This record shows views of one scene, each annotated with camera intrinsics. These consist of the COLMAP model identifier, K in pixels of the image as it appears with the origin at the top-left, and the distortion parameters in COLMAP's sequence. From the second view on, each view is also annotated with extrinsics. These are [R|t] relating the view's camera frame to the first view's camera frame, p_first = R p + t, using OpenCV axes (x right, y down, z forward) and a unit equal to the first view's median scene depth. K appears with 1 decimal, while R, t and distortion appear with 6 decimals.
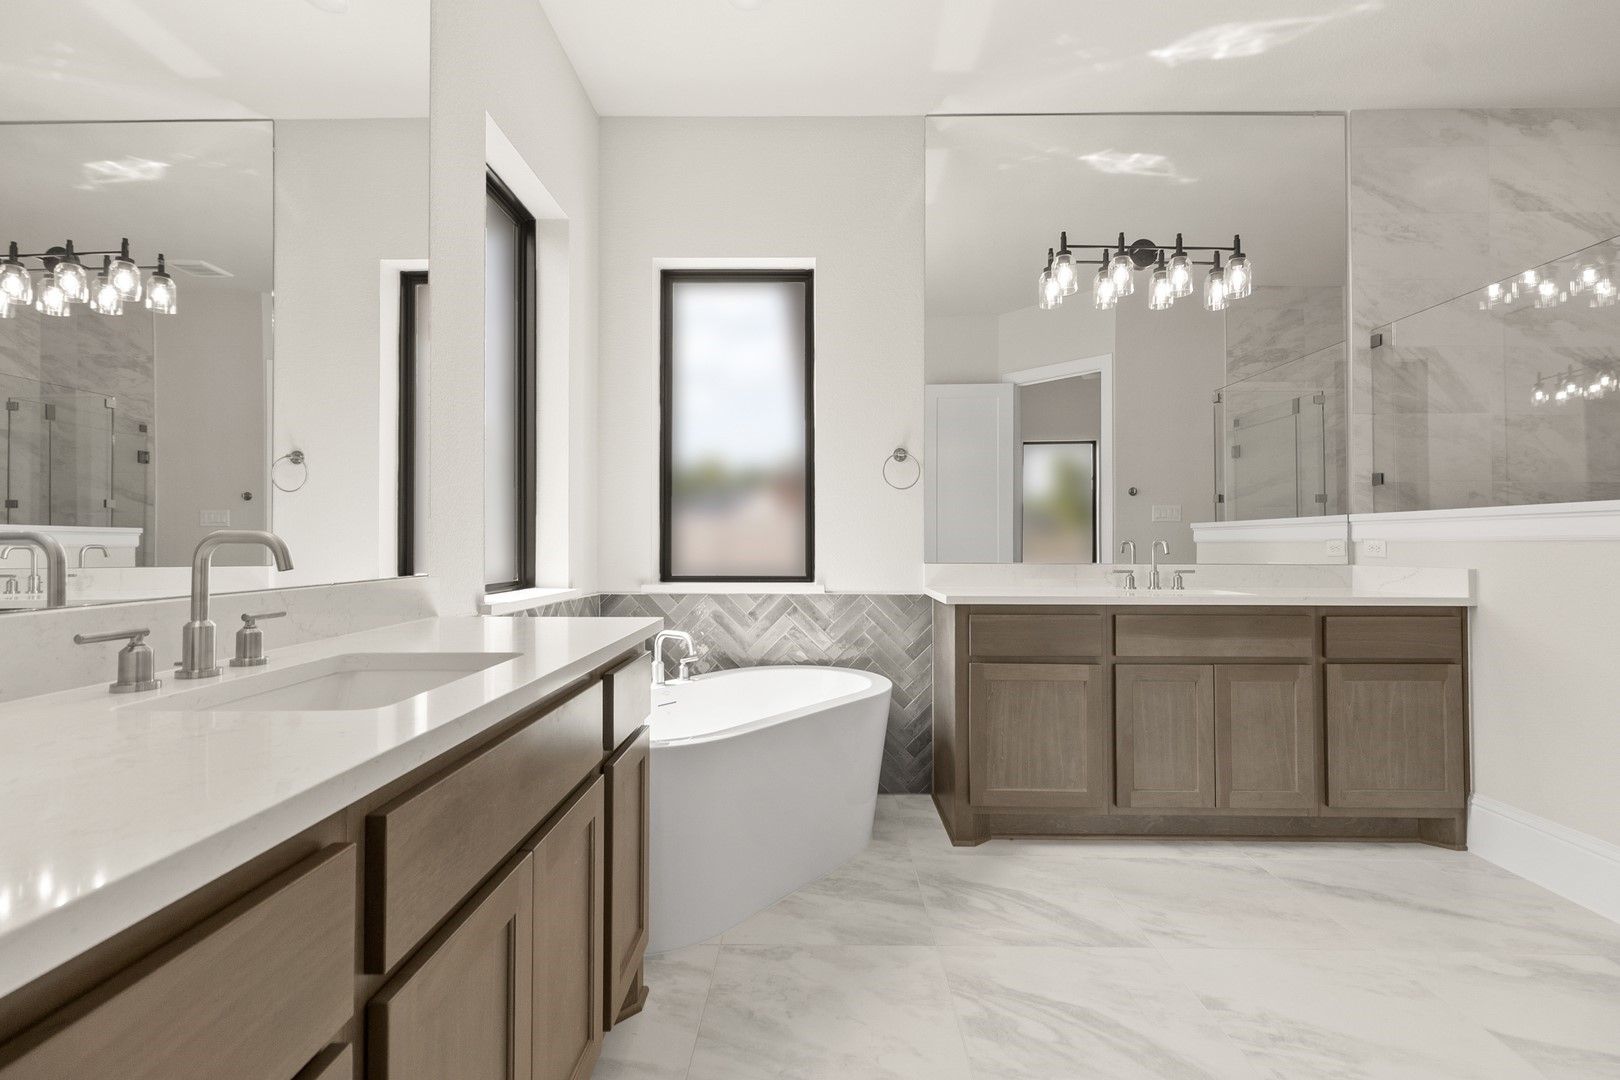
lens RADIAL K [[737.8, 0, 796.0], [0, 737.8, 538.2], [0, 0, 1]] dist [0.005077, -0.001058]
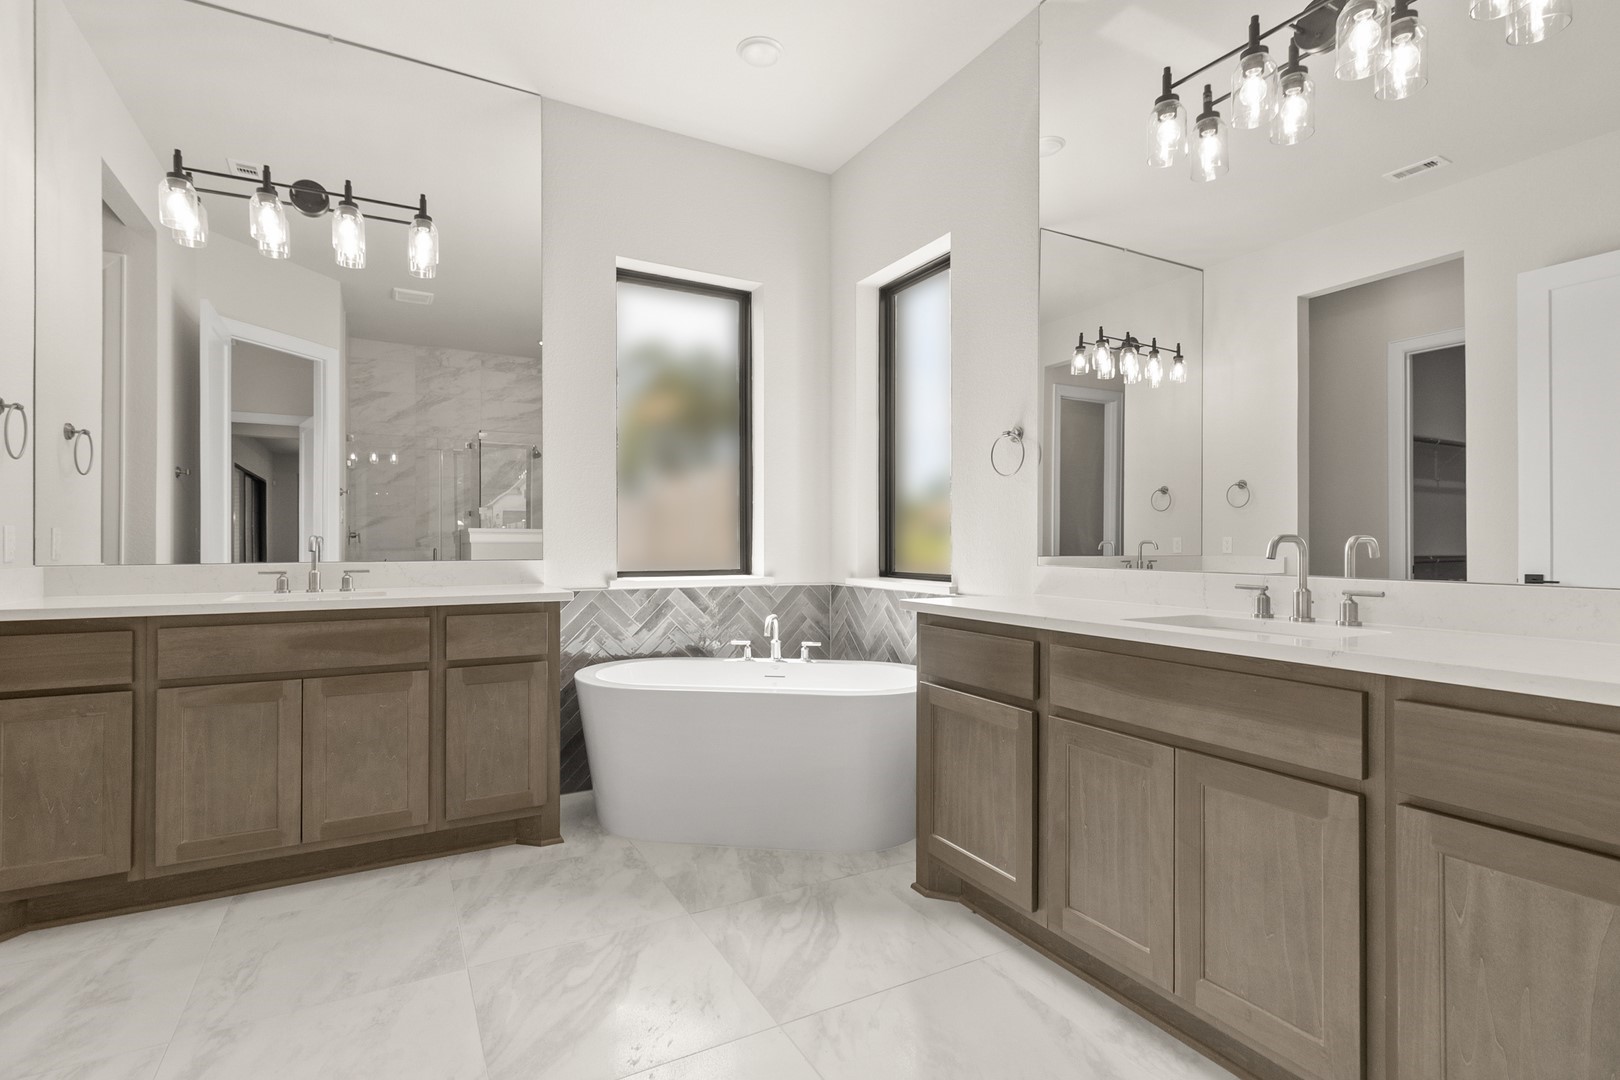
lens RADIAL K [[737.8, 0, 807.9], [0, 737.8, 543.9], [0, 0, 1]] dist [0.005077, -0.001058]
pose [[0.524216, 0.003439, -0.851578, 0.906325], [0.004643, 0.999965, 0.006897, 0.004406], [0.851572, -0.007569, 0.524182, 0.446631]]
